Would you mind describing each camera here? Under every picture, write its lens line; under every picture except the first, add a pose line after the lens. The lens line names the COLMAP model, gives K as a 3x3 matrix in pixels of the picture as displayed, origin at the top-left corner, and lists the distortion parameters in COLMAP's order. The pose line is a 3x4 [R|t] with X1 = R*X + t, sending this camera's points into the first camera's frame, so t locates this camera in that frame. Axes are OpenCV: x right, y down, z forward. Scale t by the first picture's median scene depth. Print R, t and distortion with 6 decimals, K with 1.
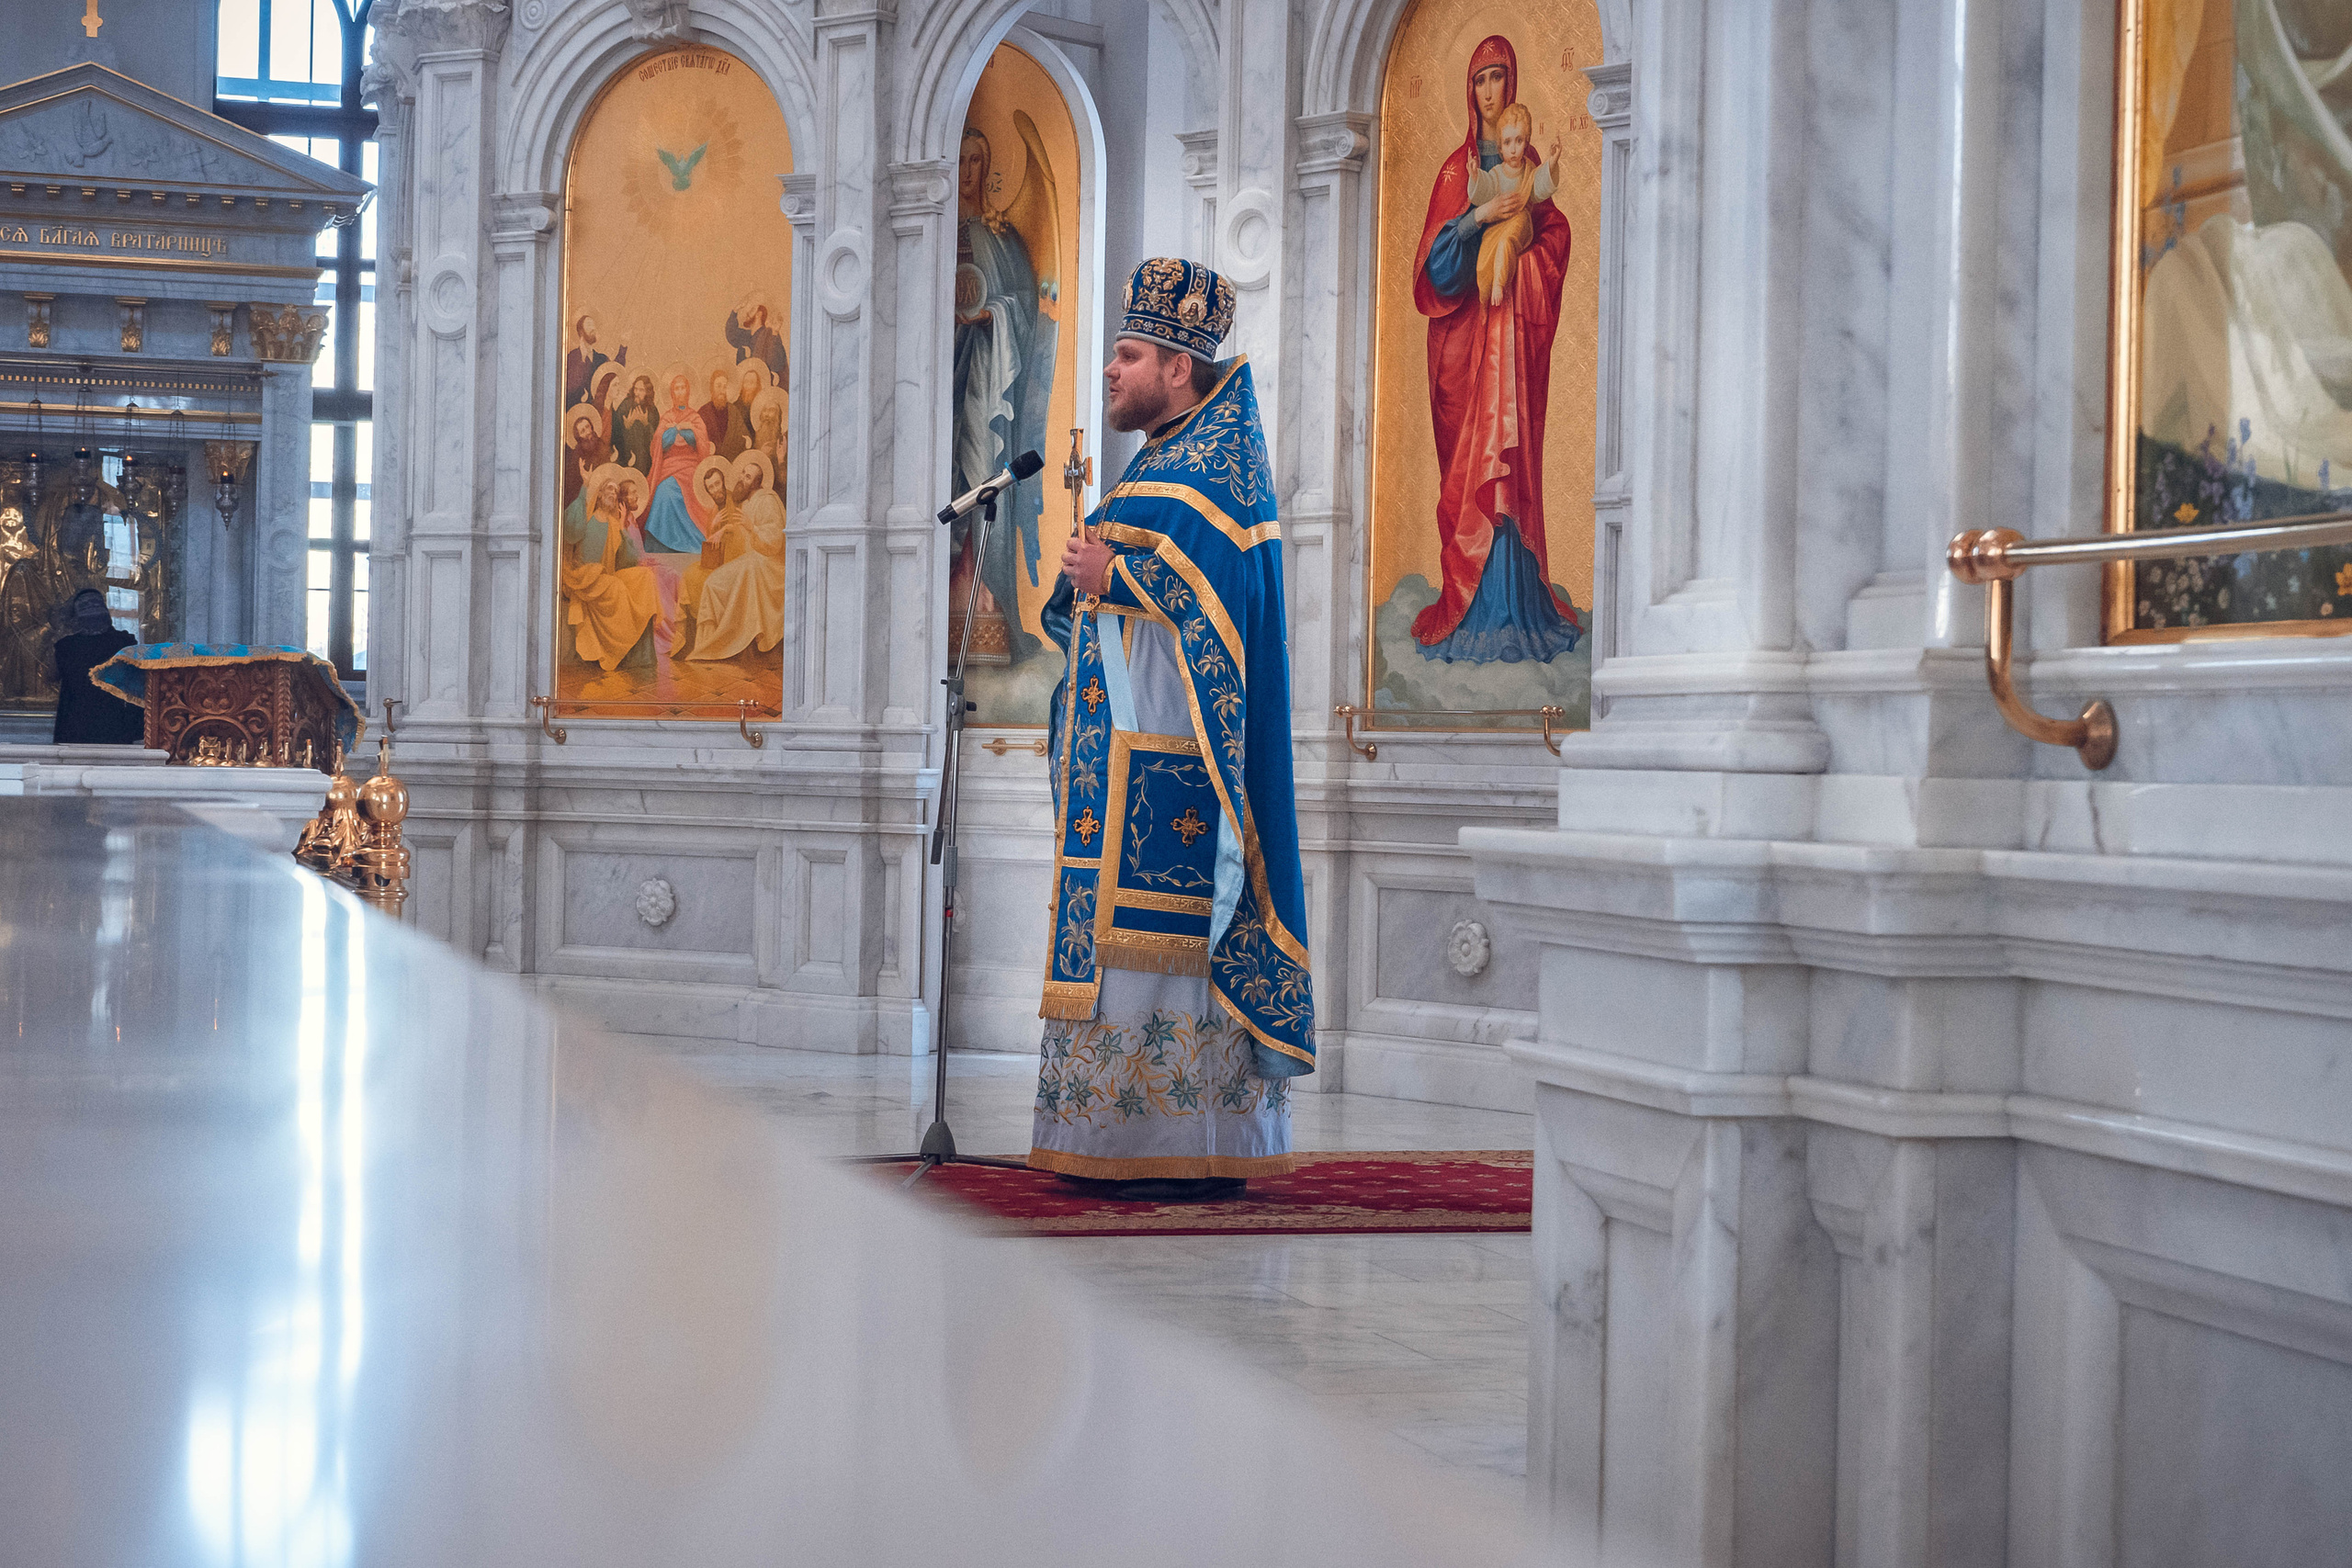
lens RADIAL K [[3918.7, 0, 1176.0], [0, 3918.7, 784.0], [0, 0, 1]] dist [-0.001622, -0.002404]
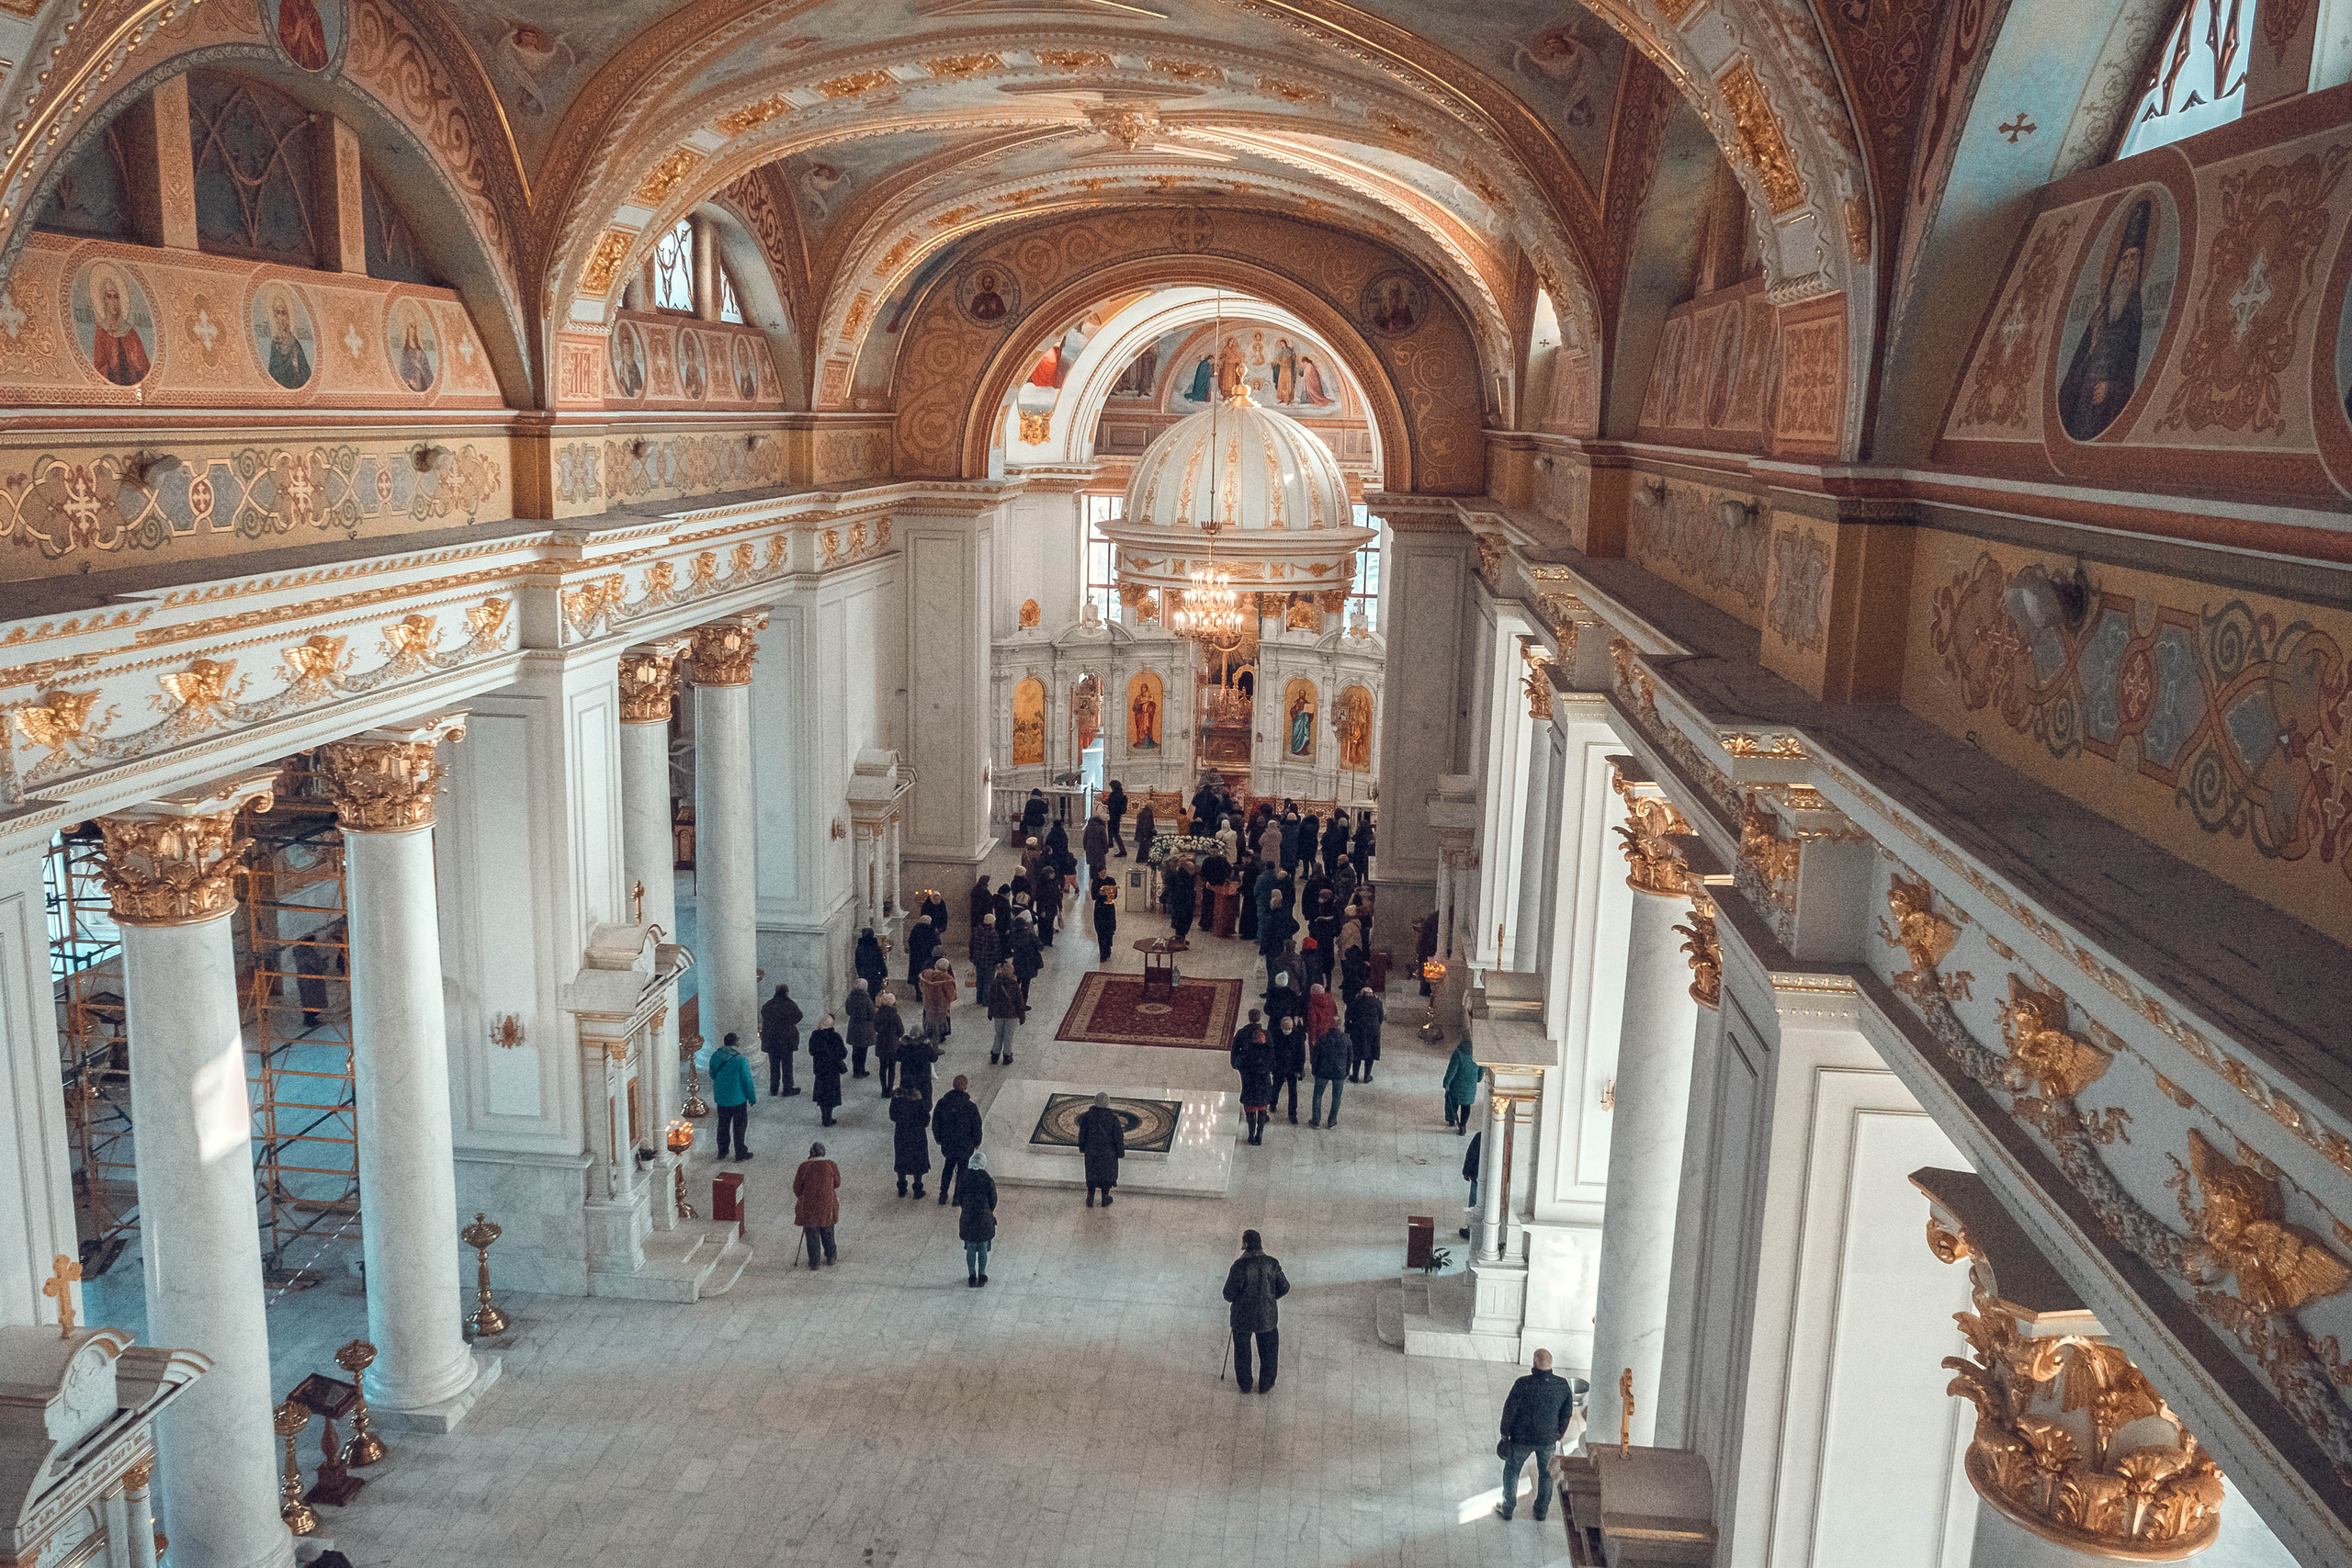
lens RADIAL K [[1889.2, 0, 1176.0], [0, 1889.2, 784.0], [0, 0, 1]] dist [0.000047, -0.000027]
pose [[0.365433, -0.191742, 0.910875, -3.930507], [-0.017822, 0.976934, 0.212797, -0.891568], [-0.930667, -0.093996, 0.353587, -0.665924]]
